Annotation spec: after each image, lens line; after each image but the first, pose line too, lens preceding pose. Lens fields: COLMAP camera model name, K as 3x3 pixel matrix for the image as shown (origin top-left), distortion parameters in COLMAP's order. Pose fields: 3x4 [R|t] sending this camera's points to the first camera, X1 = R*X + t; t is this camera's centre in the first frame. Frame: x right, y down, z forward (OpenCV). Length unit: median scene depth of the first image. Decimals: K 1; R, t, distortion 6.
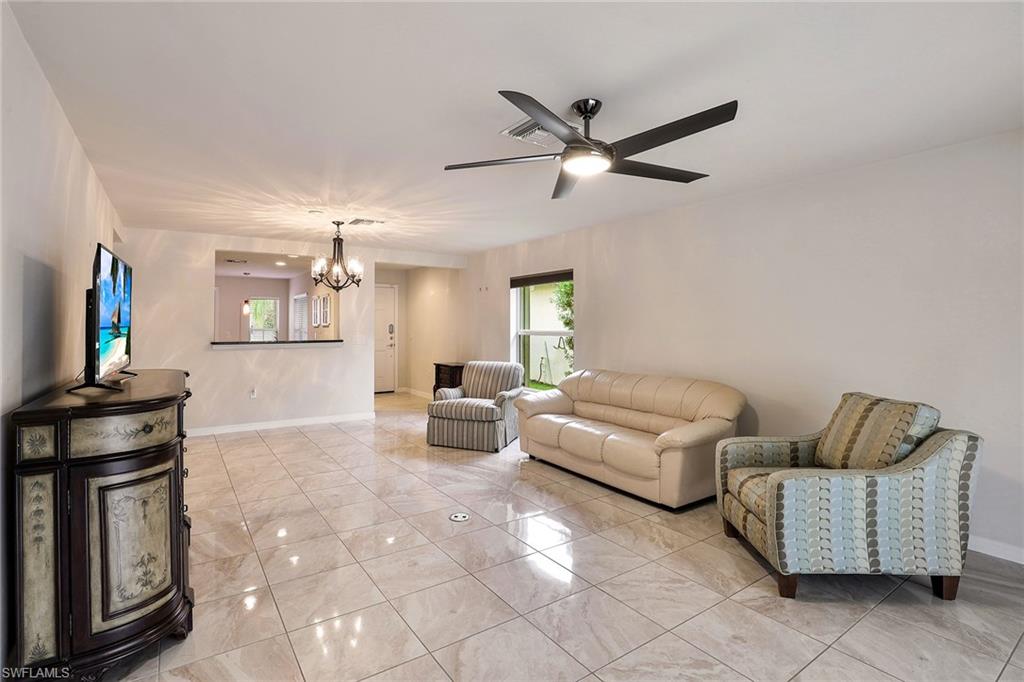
lens RADIAL K [[485.2, 0, 511.8], [0, 485.2, 321.2], [0, 0, 1]] dist [-0.022531, 0.000278]
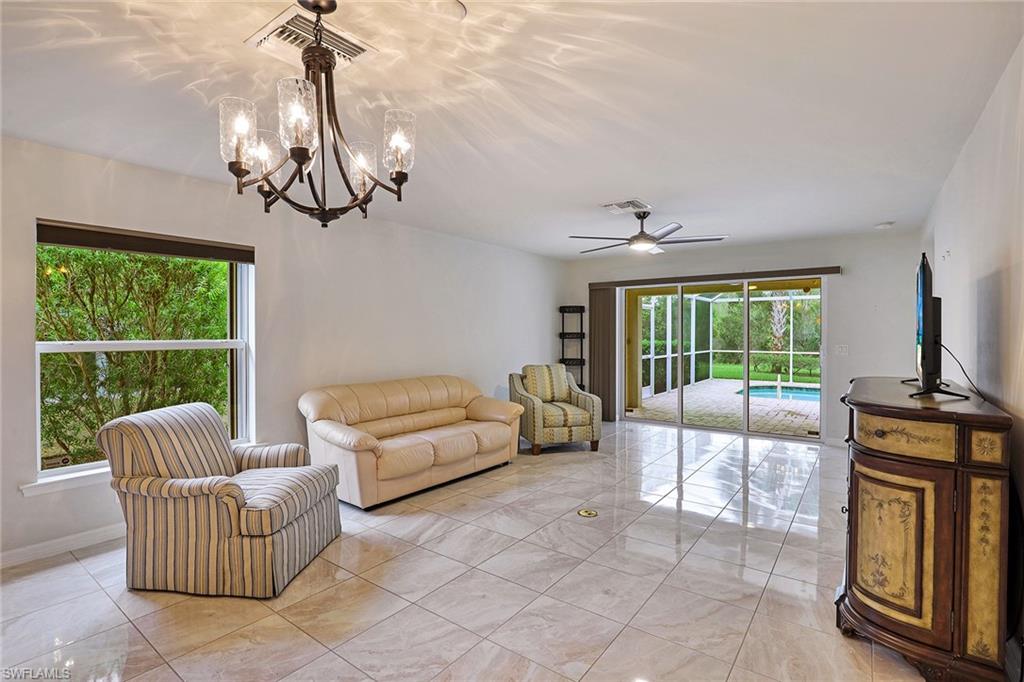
lens RADIAL K [[485.0, 0, 508.2], [0, 485.0, 335.5], [0, 0, 1]] dist [-0.029862, 0.000440]
pose [[-0.313429, -0.008483, 0.949574, -0.861102], [-0.014707, 0.999884, 0.004077, 0.008883], [-0.949498, -0.012688, -0.313517, 1.222696]]
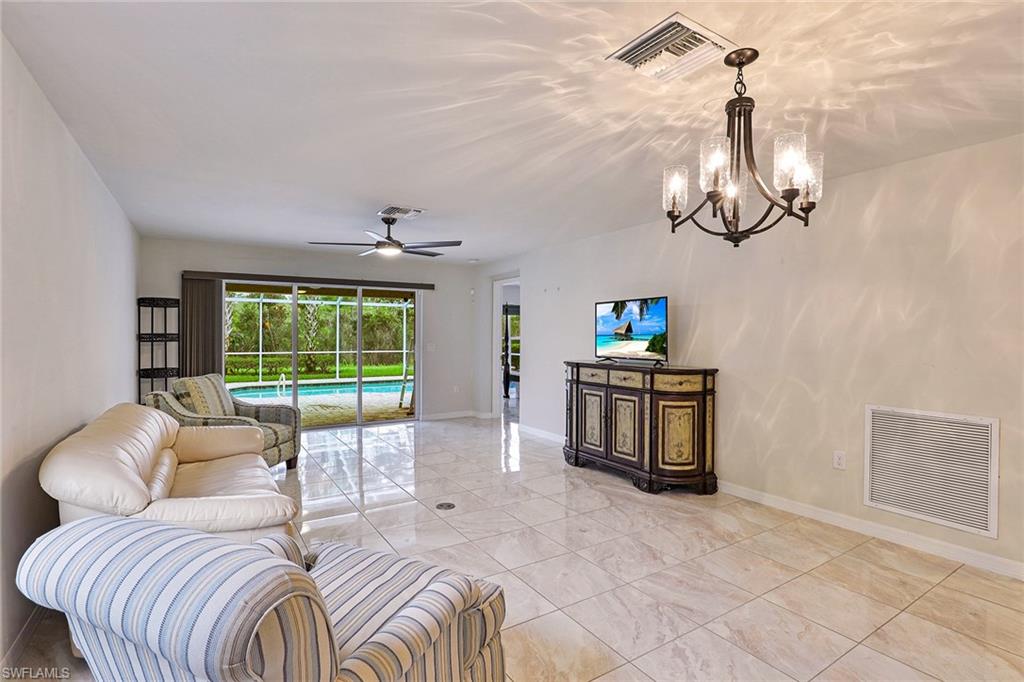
lens RADIAL K [[485.0, 0, 508.2], [0, 485.0, 335.5], [0, 0, 1]] dist [-0.029862, 0.000440]
pose [[-0.998393, -0.005012, 0.056440, -0.253938], [-0.005742, 0.999902, -0.012769, 0.018782], [-0.056370, -0.013073, -0.998324, 1.717481]]
